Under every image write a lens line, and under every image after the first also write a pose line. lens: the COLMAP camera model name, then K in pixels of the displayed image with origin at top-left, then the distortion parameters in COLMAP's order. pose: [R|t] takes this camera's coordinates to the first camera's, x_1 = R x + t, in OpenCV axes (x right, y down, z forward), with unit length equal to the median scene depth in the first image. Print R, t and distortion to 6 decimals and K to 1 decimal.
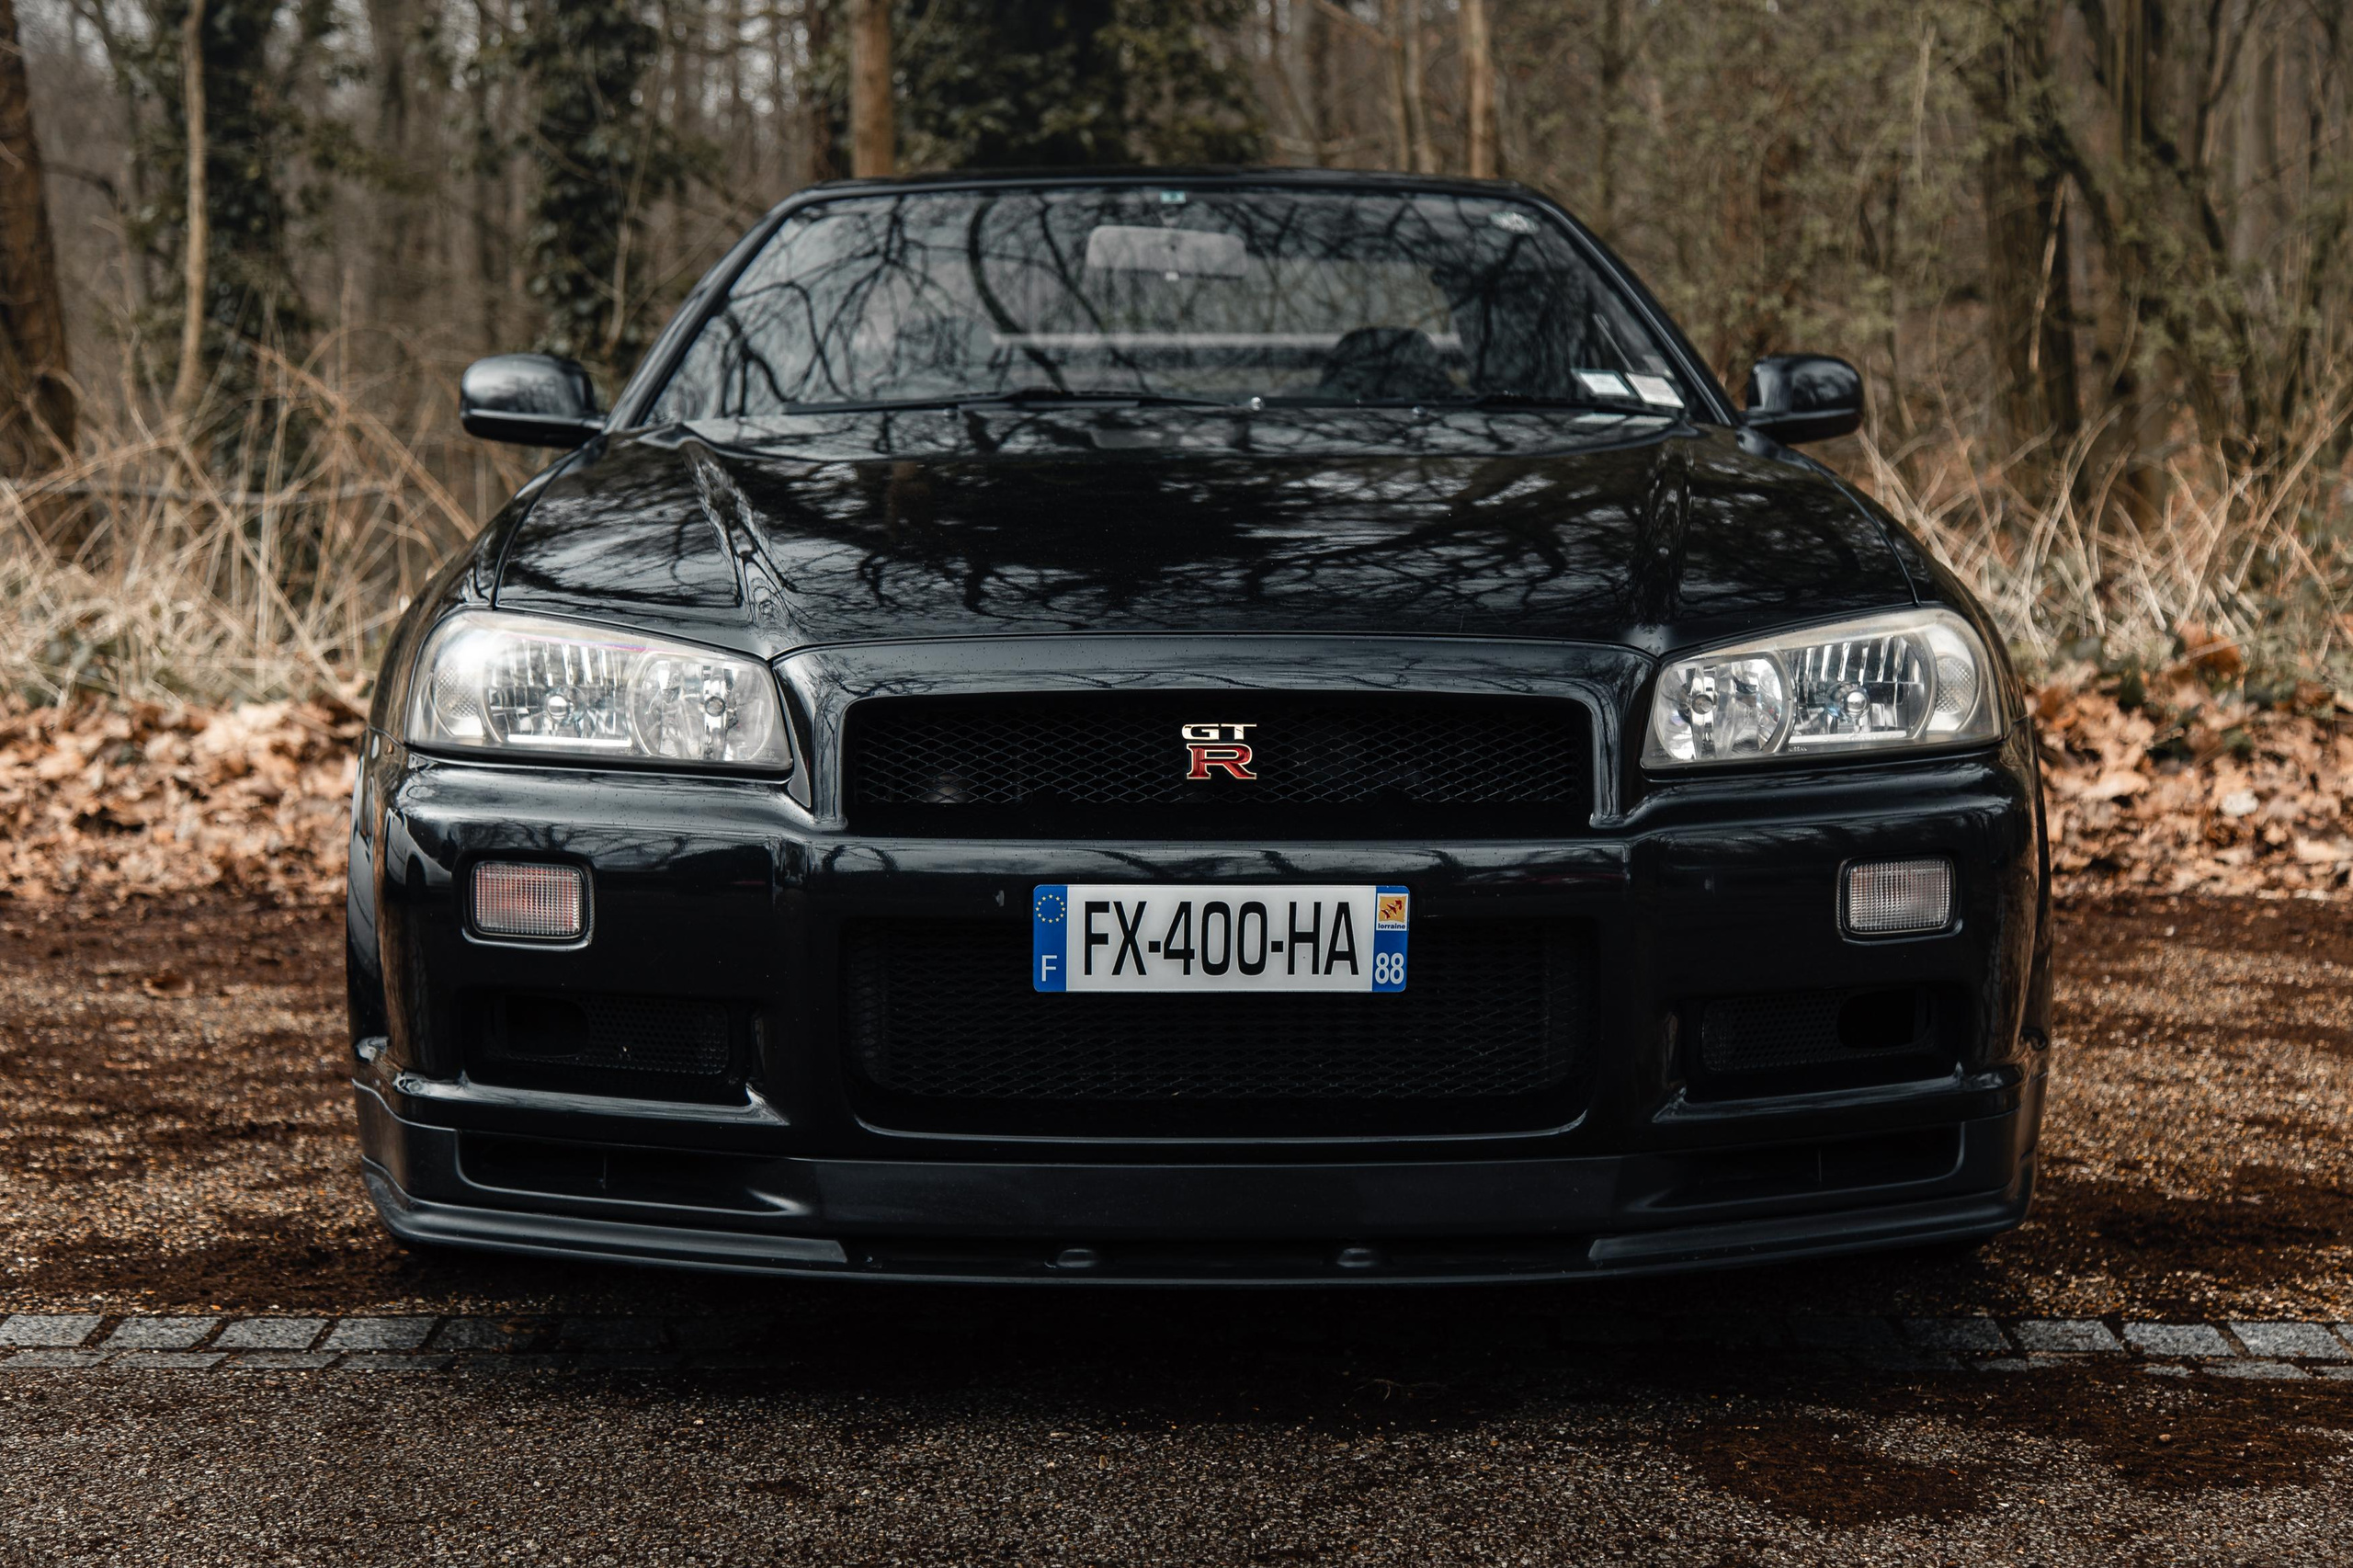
lens RADIAL K [[3679.4, 0, 1165.7], [0, 3679.4, 716.4], [0, 0, 1]] dist [0.034789, -0.051395]
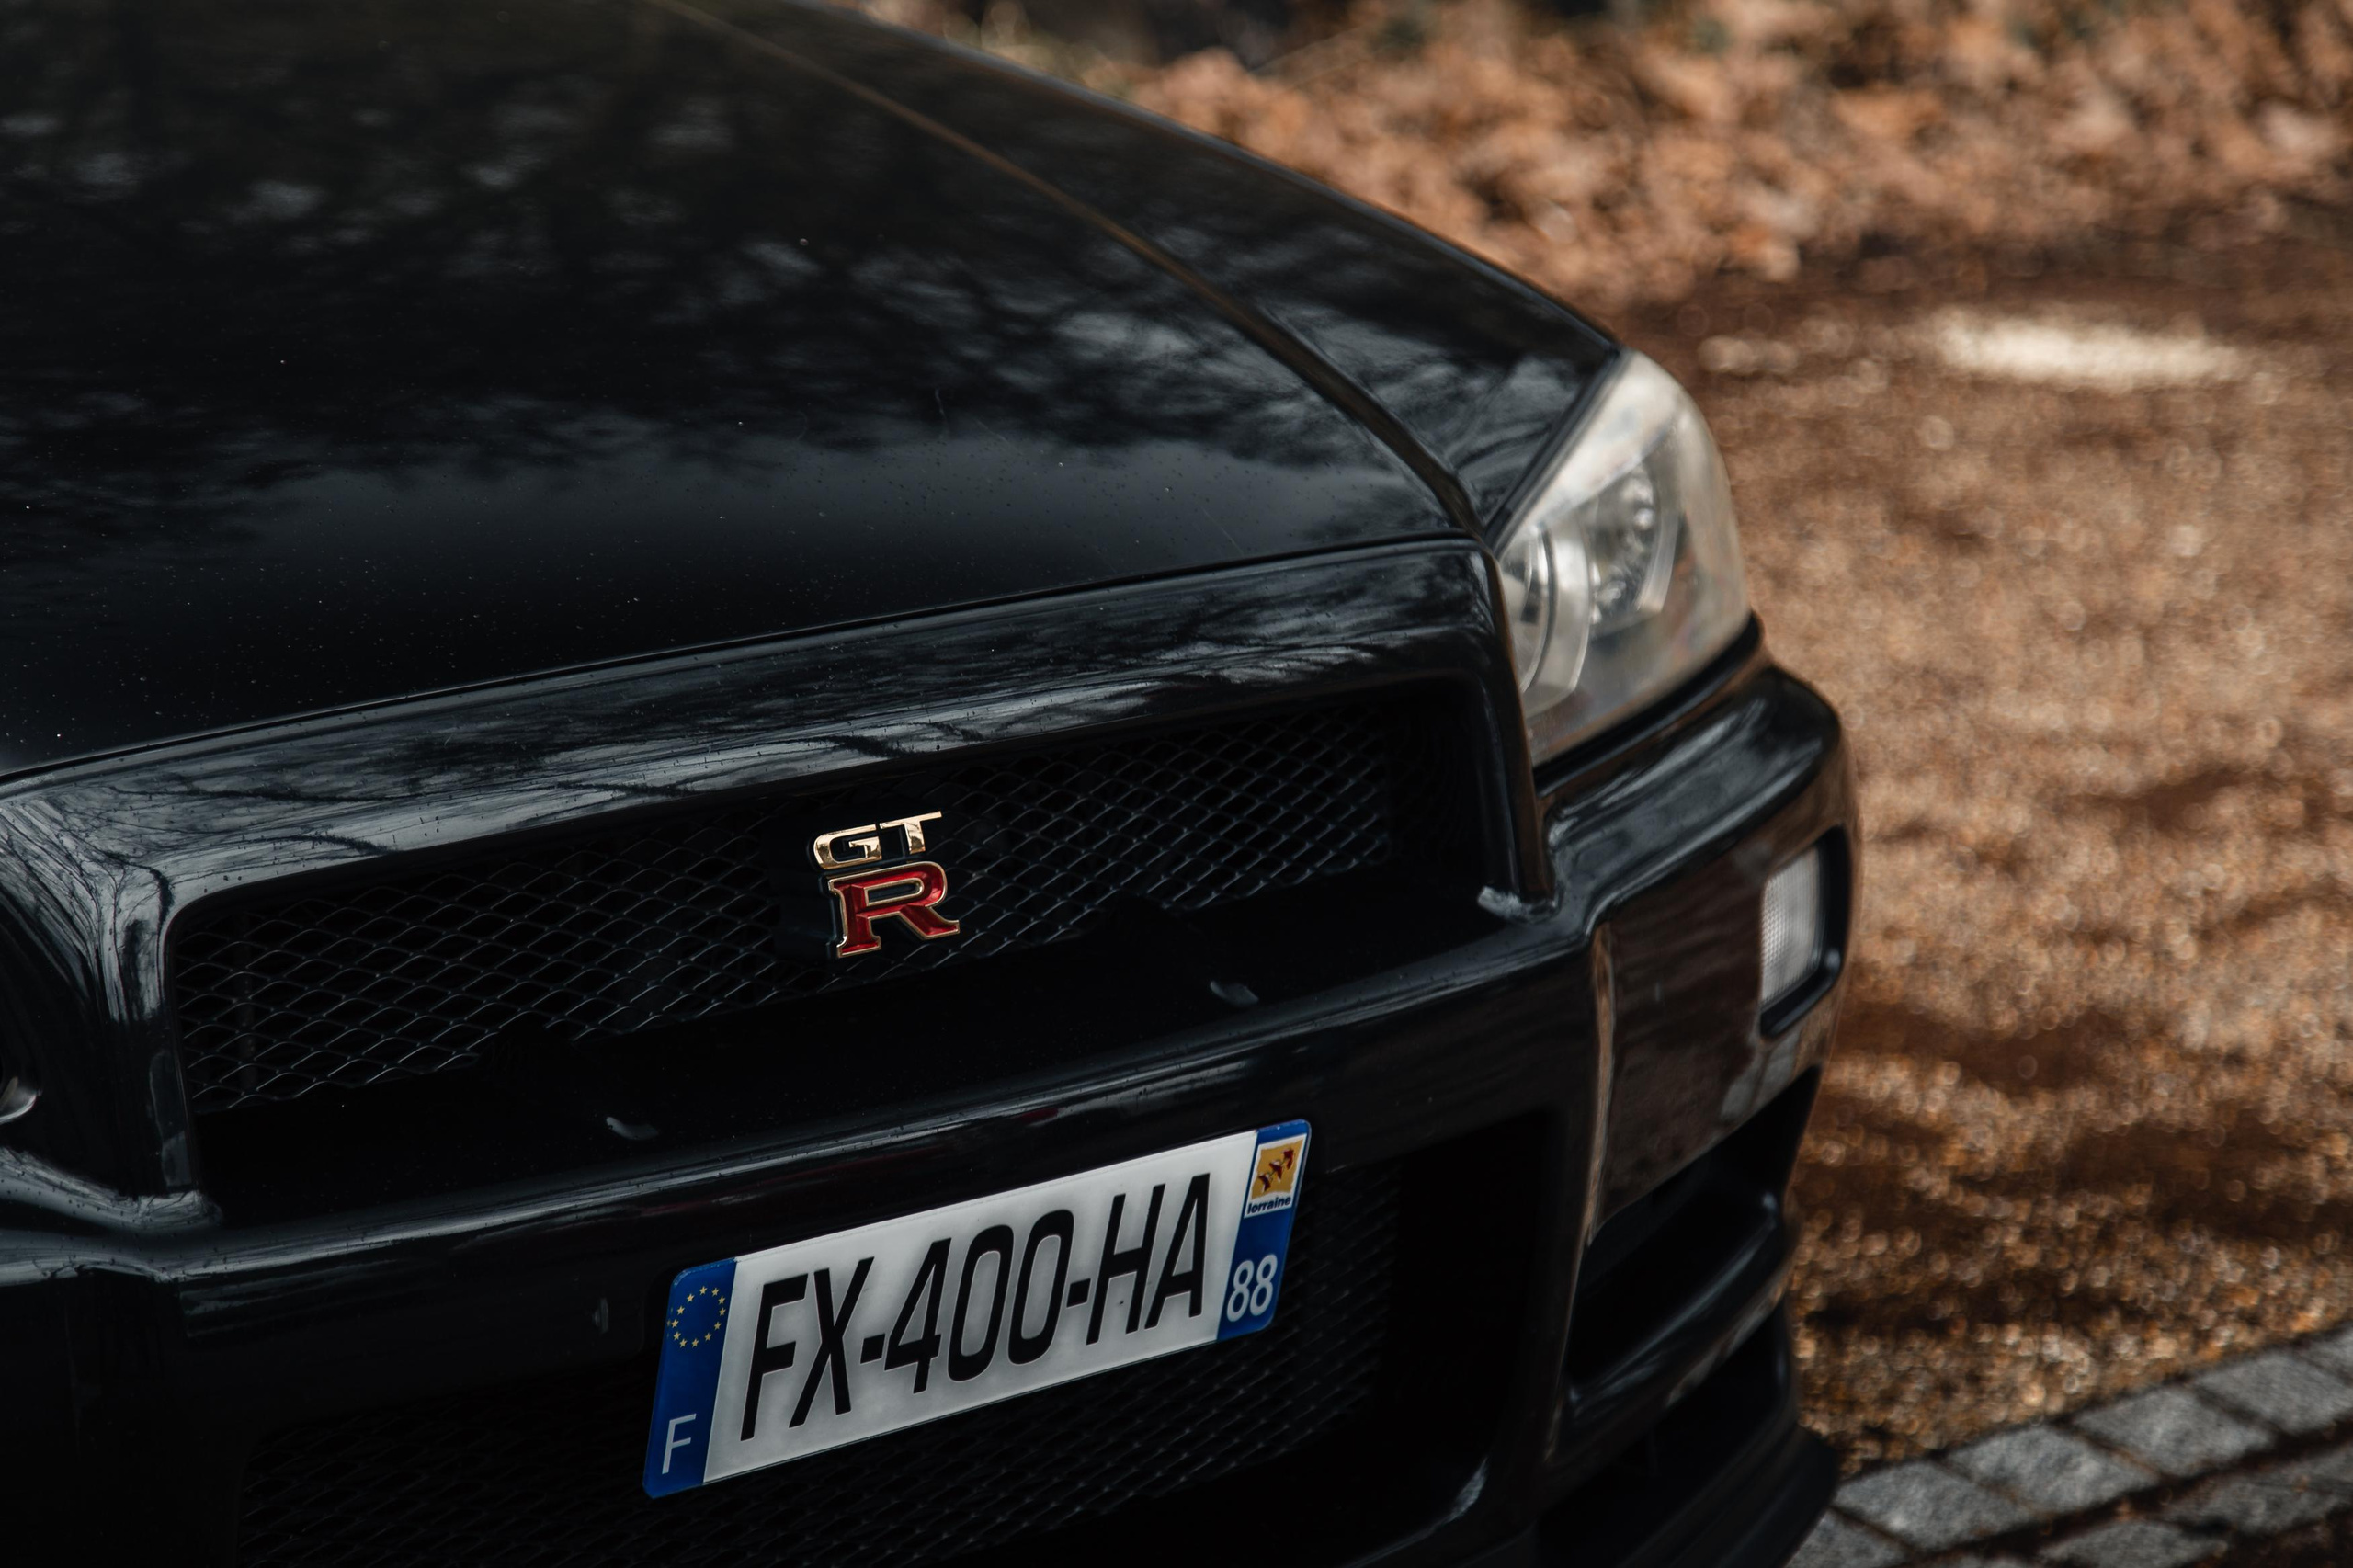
lens RADIAL K [[5758.0, 0, 1176.5], [0, 5758.0, 784.0], [0, 0, 1]] dist [-0.013055, 0.104107]
pose [[0.765465, -0.143239, 0.627332, -0.401485], [0.047820, 0.984877, 0.166527, -0.119214], [-0.641698, -0.097471, 0.760738, 0.444170]]
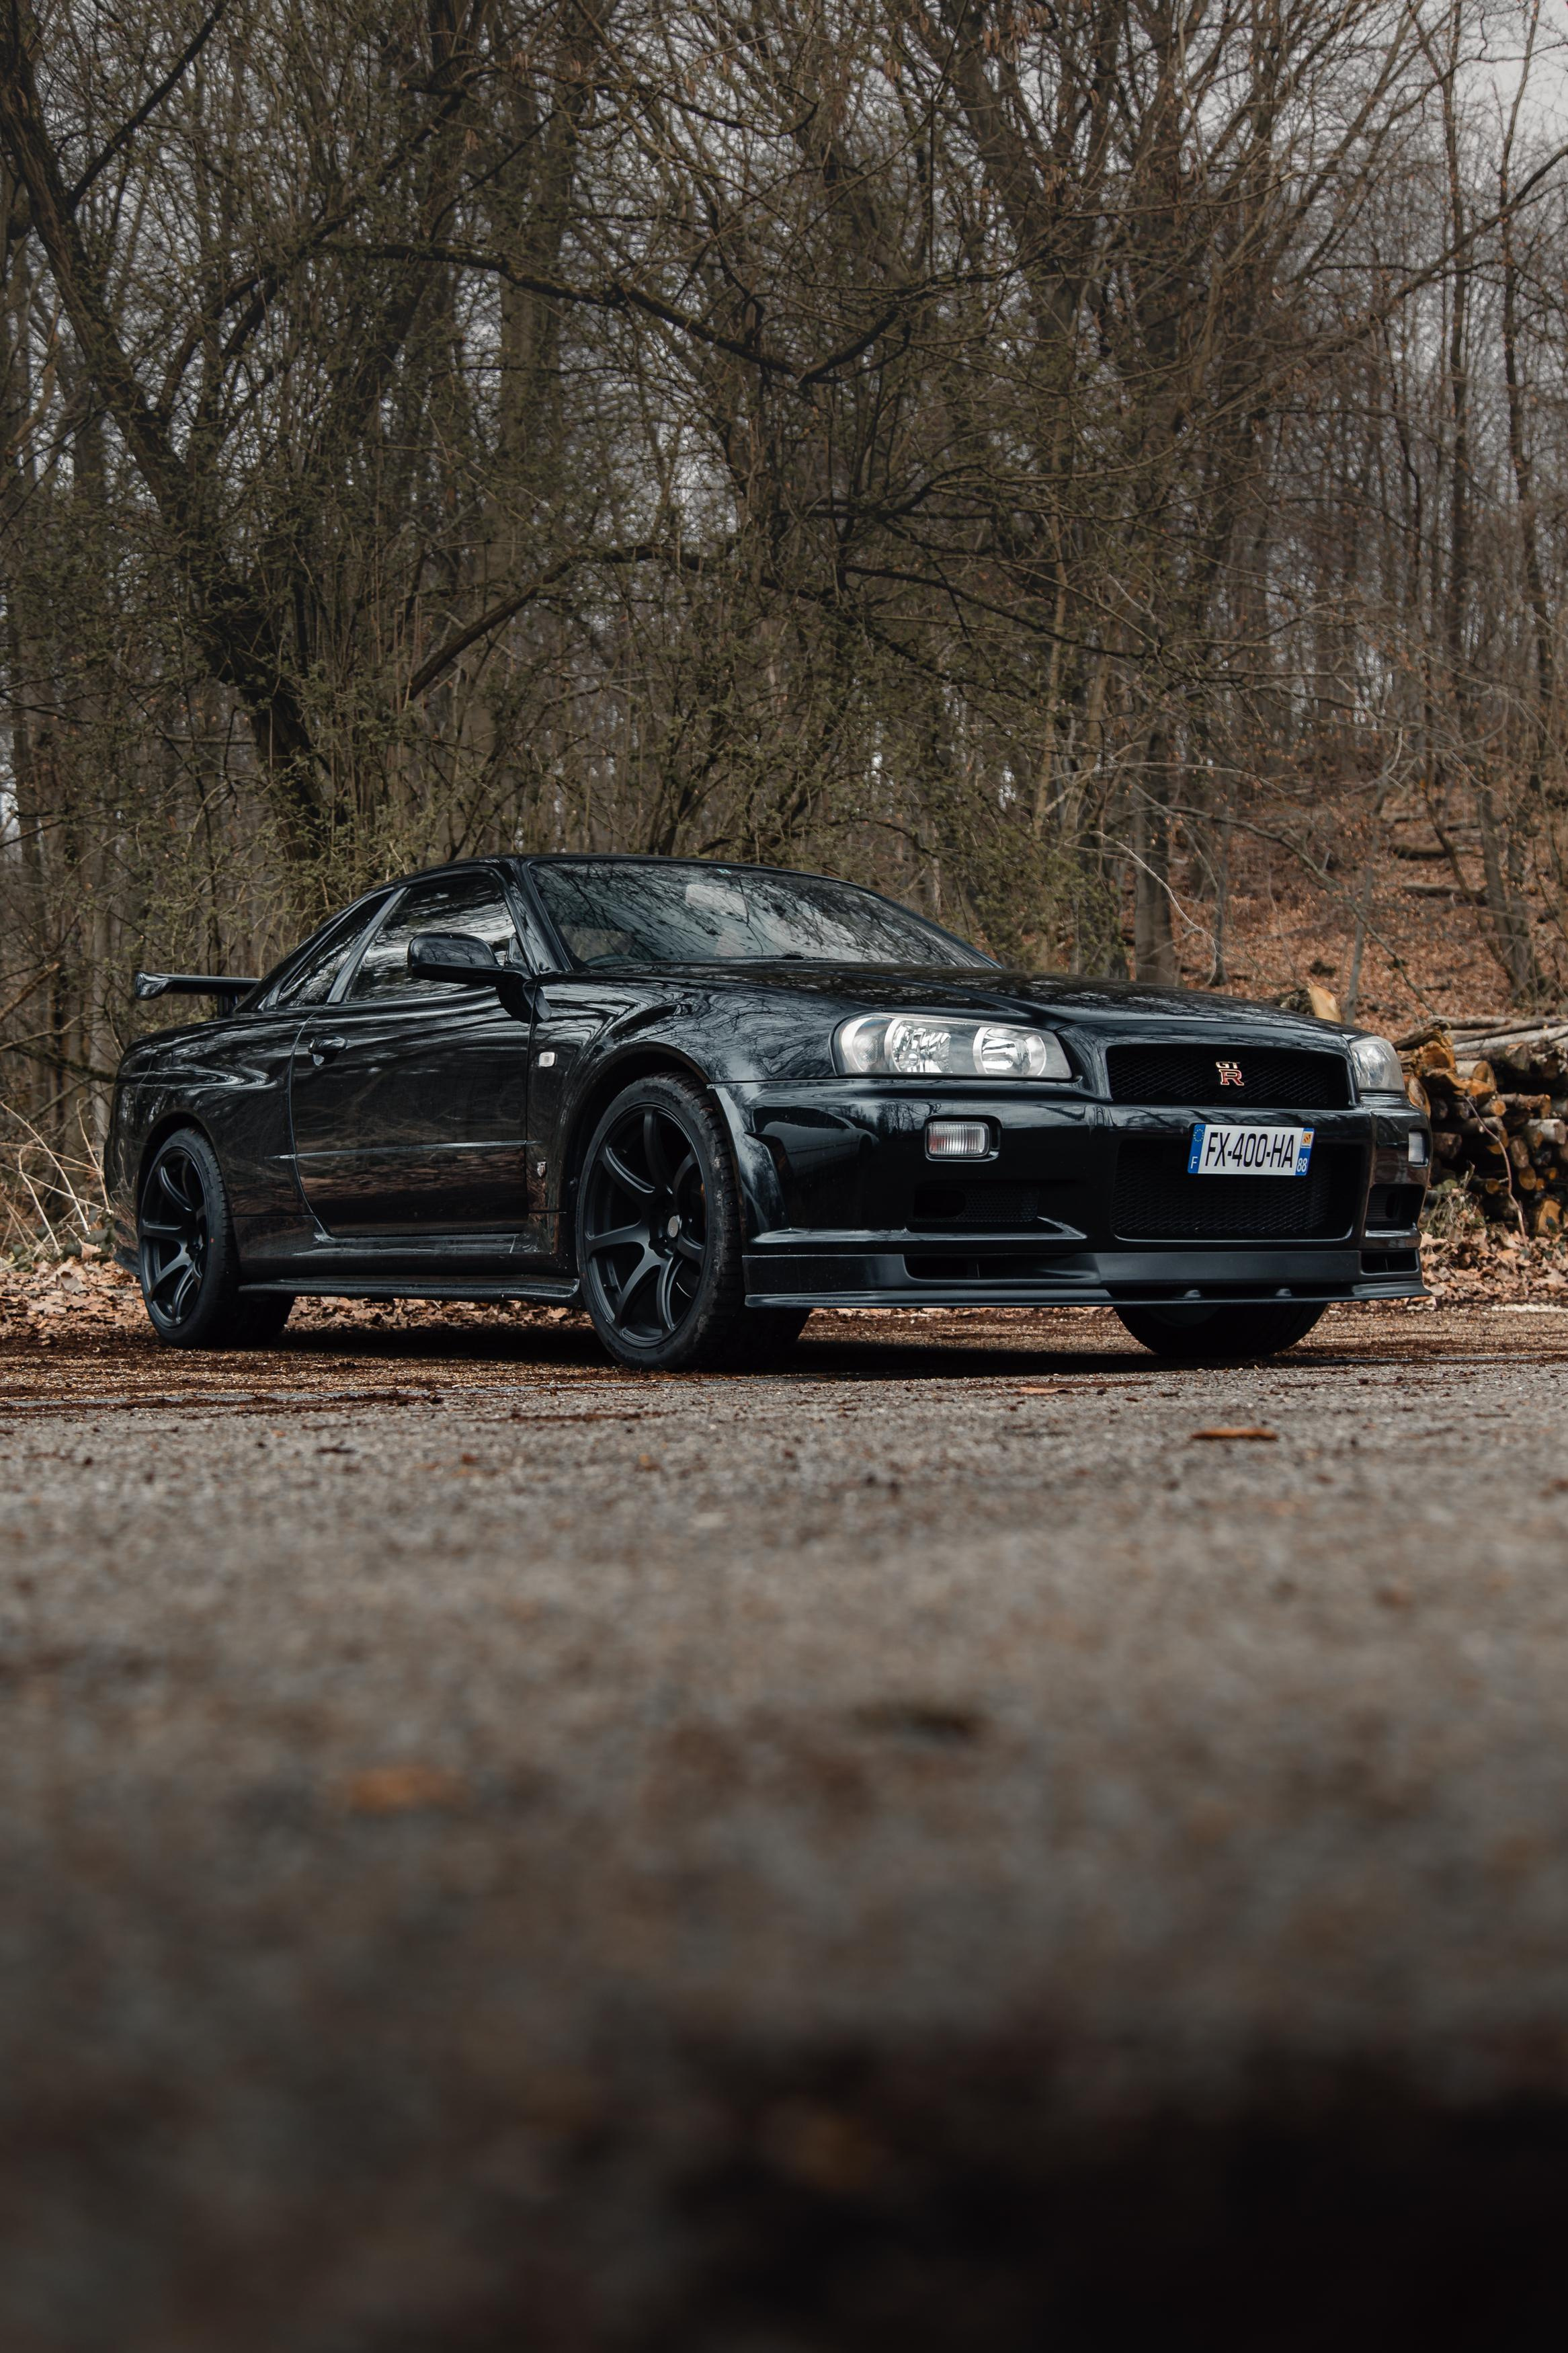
lens RADIAL K [[2755.0, 0, 777.4], [0, 2755.0, 1181.6], [0, 0, 1]] dist [0.008255, -0.002680]
pose [[0.845348, 0.007392, 0.534165, -1.150285], [0.039483, 0.996305, -0.076272, 0.198295], [-0.532755, 0.085567, 0.841933, -0.294657]]
